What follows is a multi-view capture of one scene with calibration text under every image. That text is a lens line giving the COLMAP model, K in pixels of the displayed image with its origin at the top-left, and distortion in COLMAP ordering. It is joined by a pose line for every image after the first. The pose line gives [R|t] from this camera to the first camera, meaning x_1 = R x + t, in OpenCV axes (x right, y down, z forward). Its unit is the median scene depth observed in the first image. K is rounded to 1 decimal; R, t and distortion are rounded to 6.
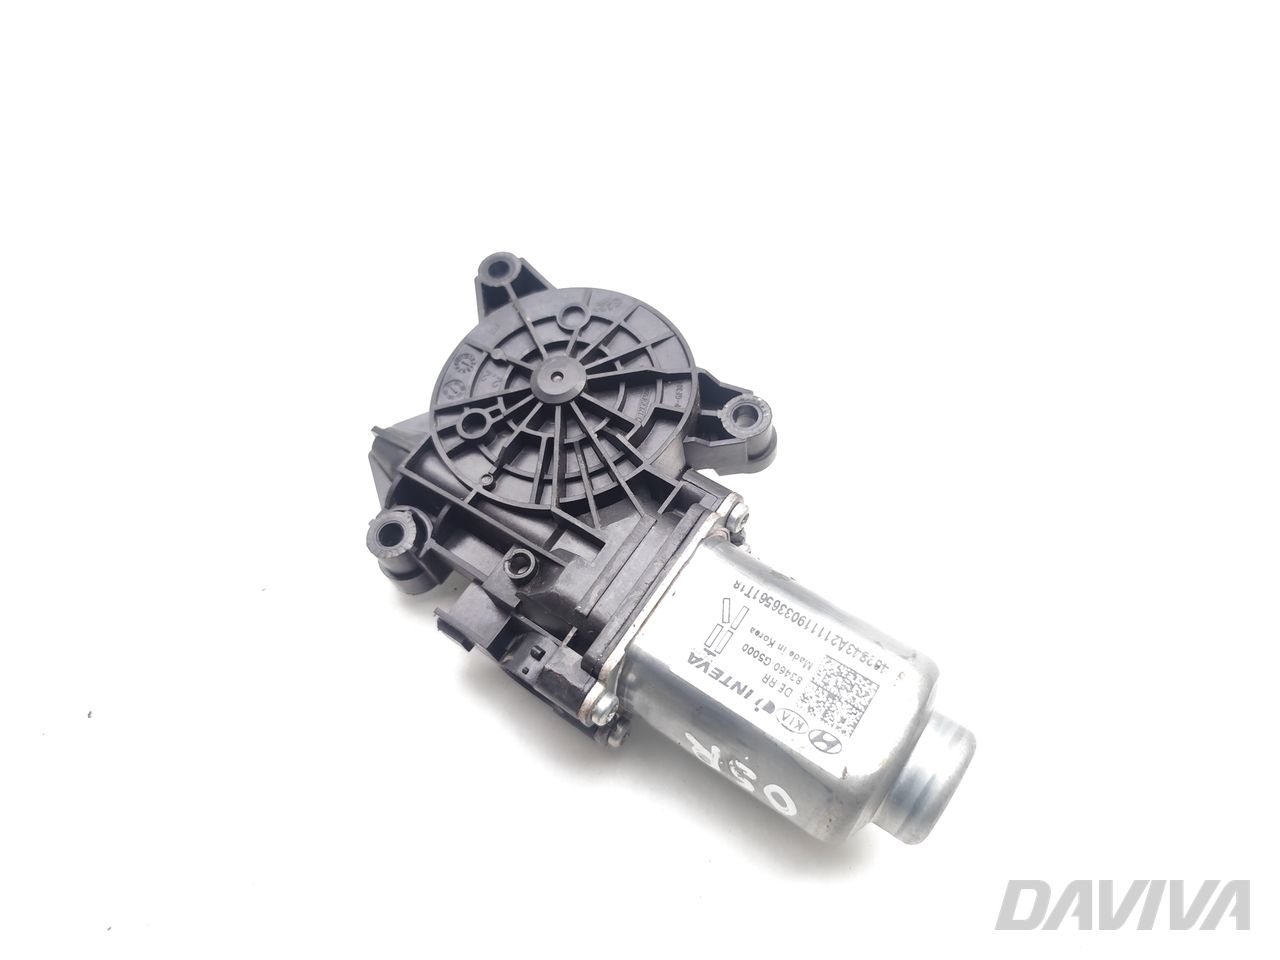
lens RADIAL K [[941.8, 0, 640.0], [0, 941.8, 480.0], [0, 0, 1]] dist [-0.007760, -0.001940]
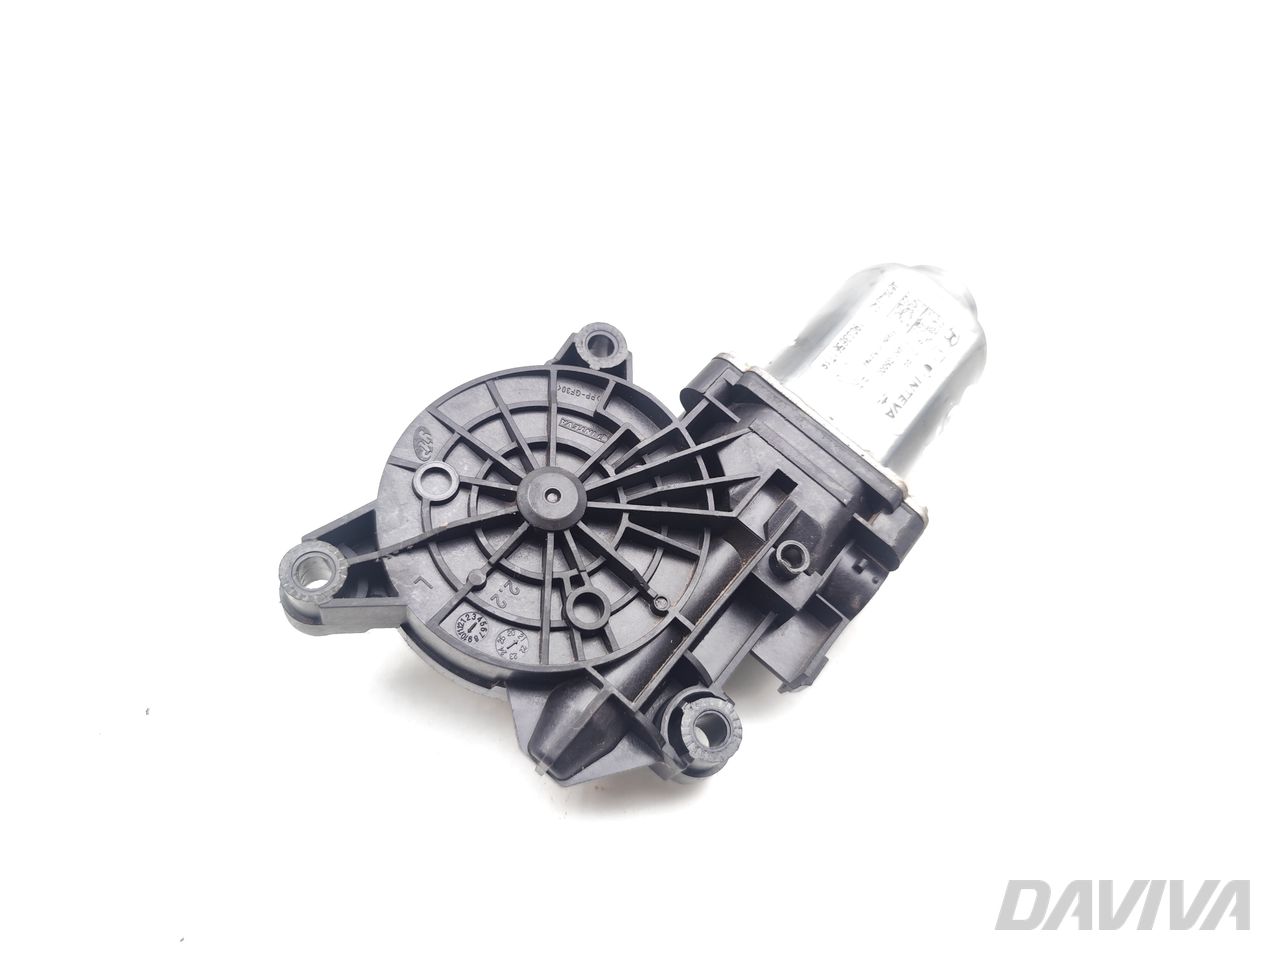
lens RADIAL K [[941.8, 0, 640.0], [0, 941.8, 480.0], [0, 0, 1]] dist [-0.007760, -0.001940]
pose [[0.038385, -0.826908, 0.561025, -0.619859], [0.758441, 0.389656, 0.522431, -0.563654], [-0.650610, 0.405451, 0.642118, 0.498239]]
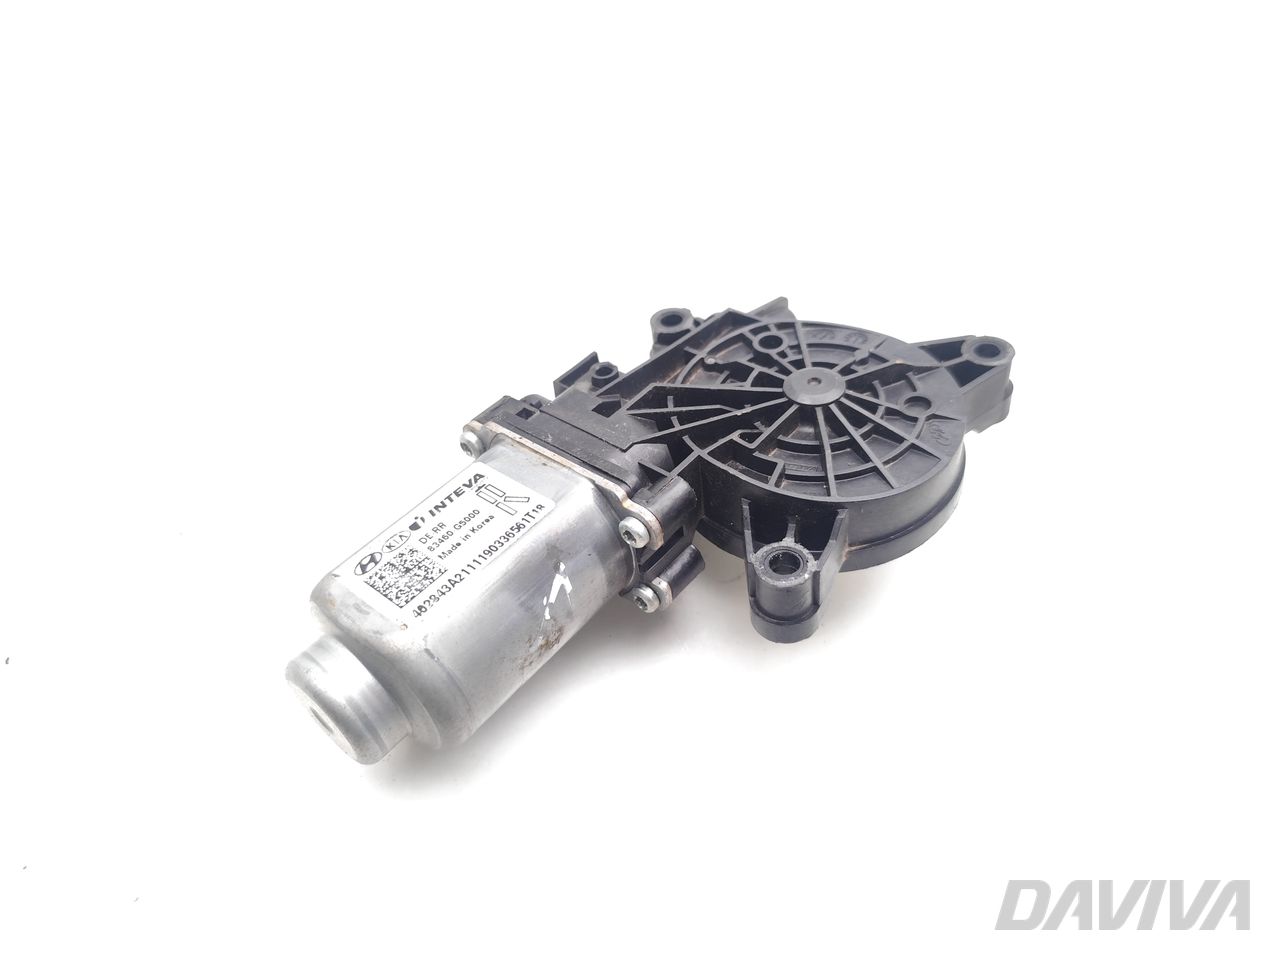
lens RADIAL K [[941.8, 0, 640.0], [0, 941.8, 480.0], [0, 0, 1]] dist [-0.007760, -0.001940]
pose [[-0.079567, 0.772783, -0.629663, 0.696840], [-0.808963, 0.319026, 0.493762, -0.471275], [0.582450, 0.548661, 0.599769, 0.453951]]
